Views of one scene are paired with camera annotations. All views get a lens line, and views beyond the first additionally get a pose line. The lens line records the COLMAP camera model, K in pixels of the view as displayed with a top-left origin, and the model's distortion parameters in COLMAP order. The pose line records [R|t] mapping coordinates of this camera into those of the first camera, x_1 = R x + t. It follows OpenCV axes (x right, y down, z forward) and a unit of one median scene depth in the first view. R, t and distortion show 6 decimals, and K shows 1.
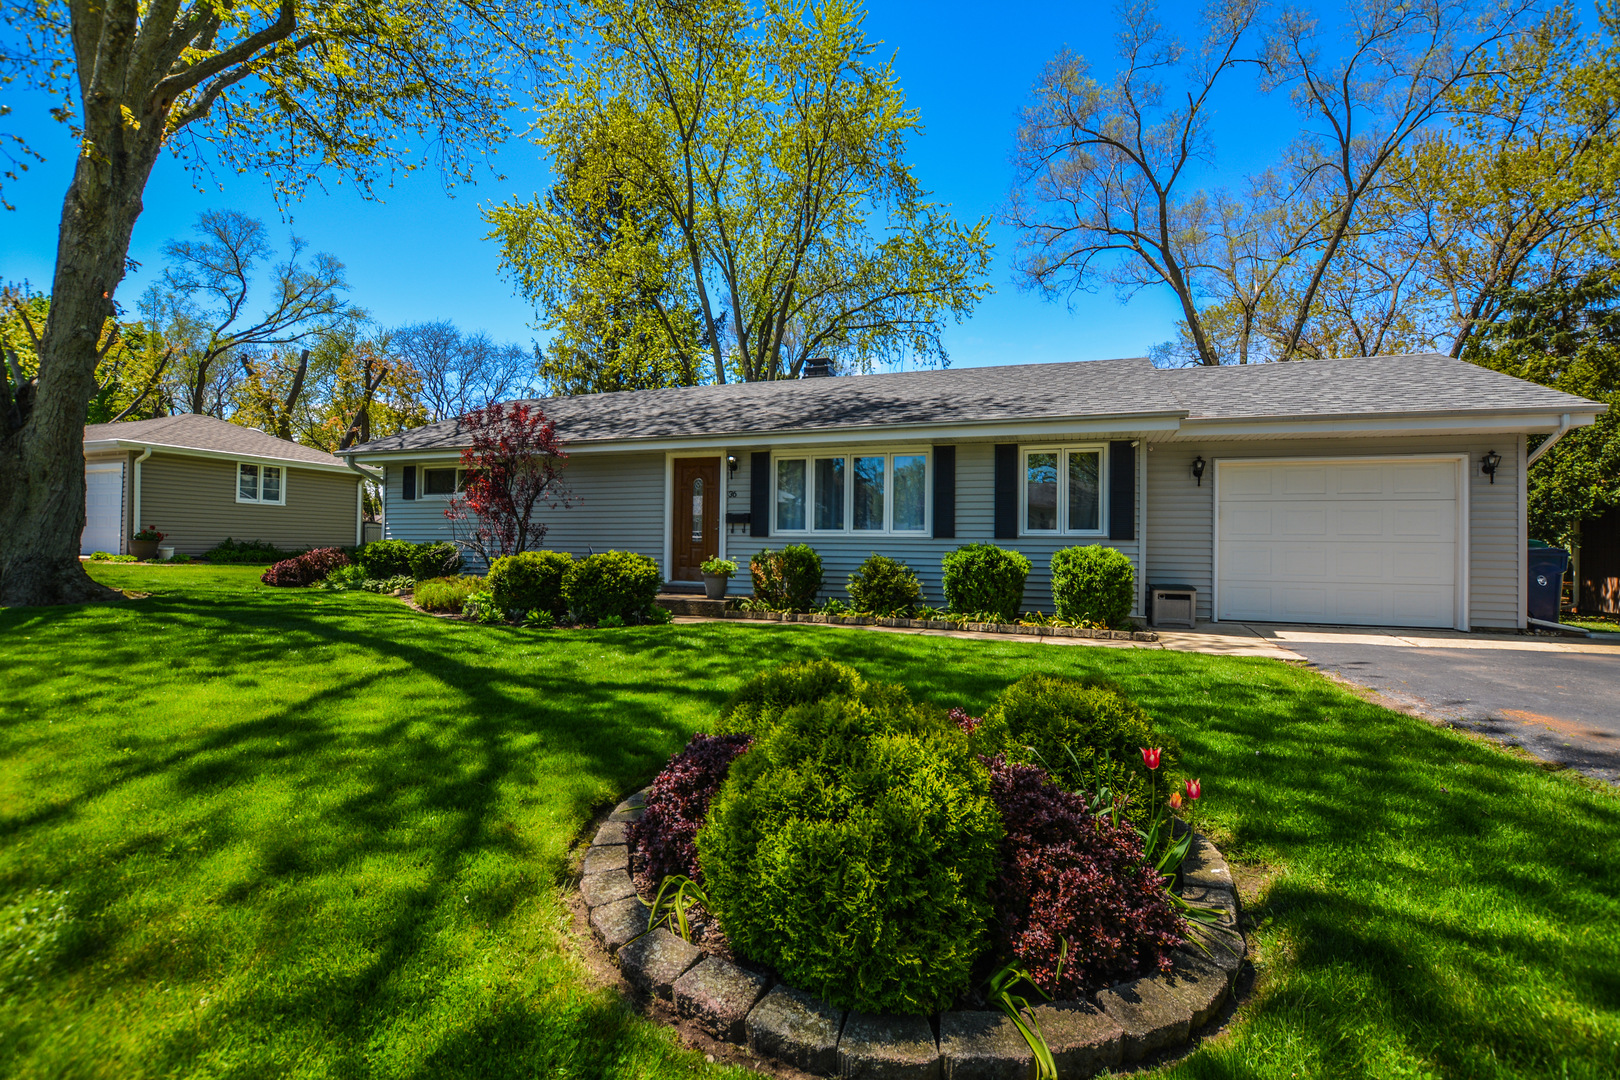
lens RADIAL K [[726.0, 0, 810.0], [0, 726.0, 540.0], [0, 0, 1]] dist [-0.027910, 0.000296]
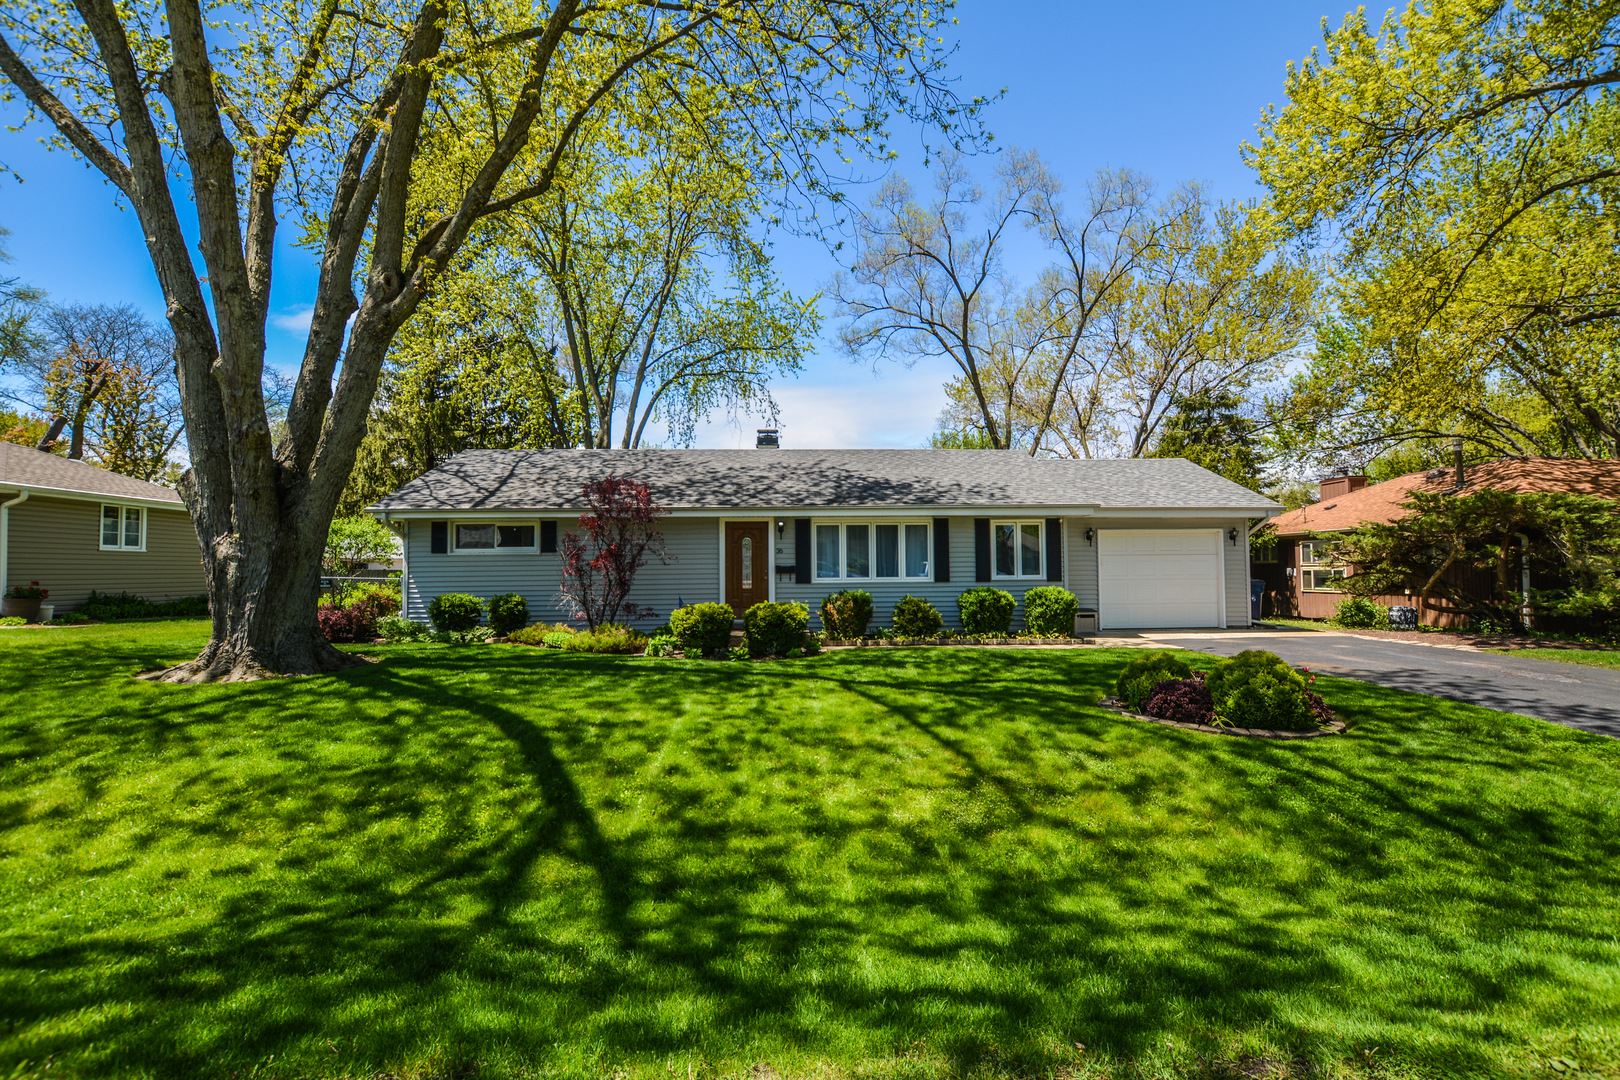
lens RADIAL K [[746.9, 0, 810.0], [0, 746.9, 540.0], [0, 0, 1]] dist [-0.023856, -0.000595]
pose [[0.927445, -0.006433, 0.373904, -0.561335], [0.015824, 0.999632, -0.022054, -0.052913], [-0.373625, 0.026370, 0.927205, -0.260339]]
